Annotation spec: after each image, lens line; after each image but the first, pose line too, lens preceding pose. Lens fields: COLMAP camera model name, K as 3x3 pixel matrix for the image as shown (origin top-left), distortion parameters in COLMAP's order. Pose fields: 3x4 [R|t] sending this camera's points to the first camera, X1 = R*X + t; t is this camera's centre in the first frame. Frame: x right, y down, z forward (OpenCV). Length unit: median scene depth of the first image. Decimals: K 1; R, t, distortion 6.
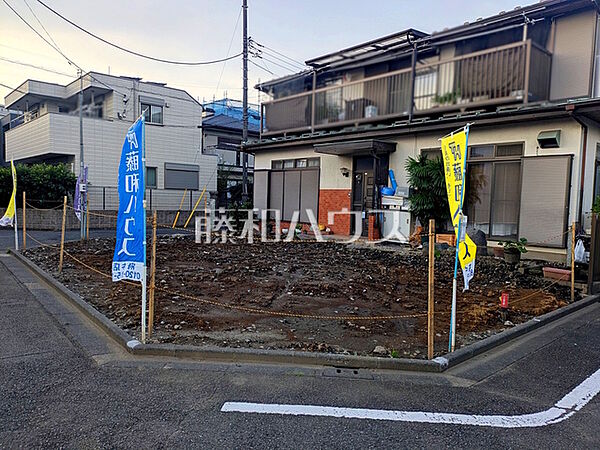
lens RADIAL K [[430.0, 0, 291.3], [0, 430.0, 227.7], [0, 0, 1]] dist [0.021158, -0.005217]
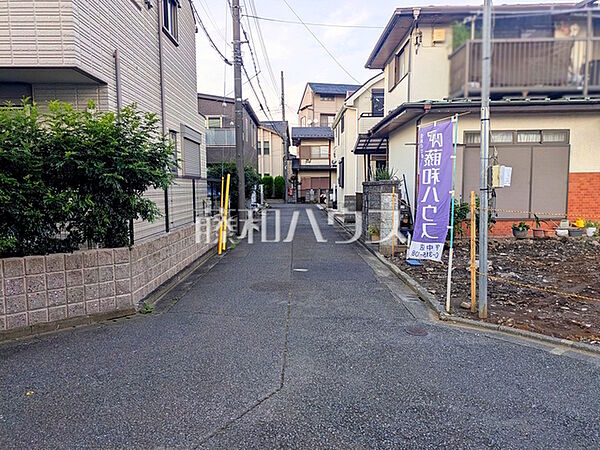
lens RADIAL K [[430.0, 0, 291.3], [0, 430.0, 227.7], [0, 0, 1]] dist [0.021158, -0.005217]
pose [[0.655518, -0.095435, 0.749125, -0.808081], [0.079125, 0.995202, 0.057546, -0.071456], [-0.751023, 0.021552, 0.659925, 0.827307]]
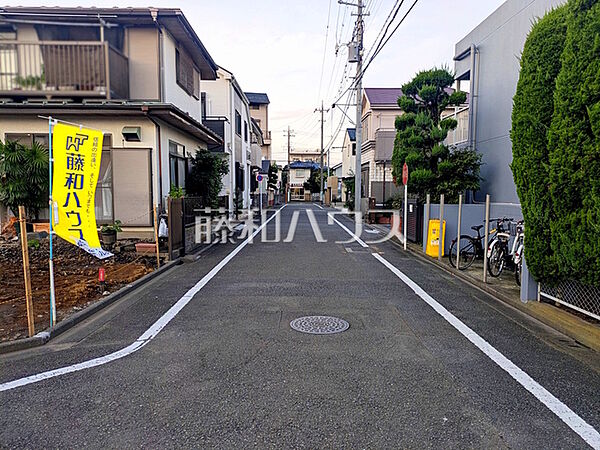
lens RADIAL K [[430.0, 0, 291.3], [0, 430.0, 227.7], [0, 0, 1]] dist [0.021158, -0.005217]
pose [[0.652817, -0.087441, 0.752452, -0.016812], [0.065819, 0.996106, 0.058652, 0.006316], [-0.754651, 0.011237, 0.656030, -0.077268]]
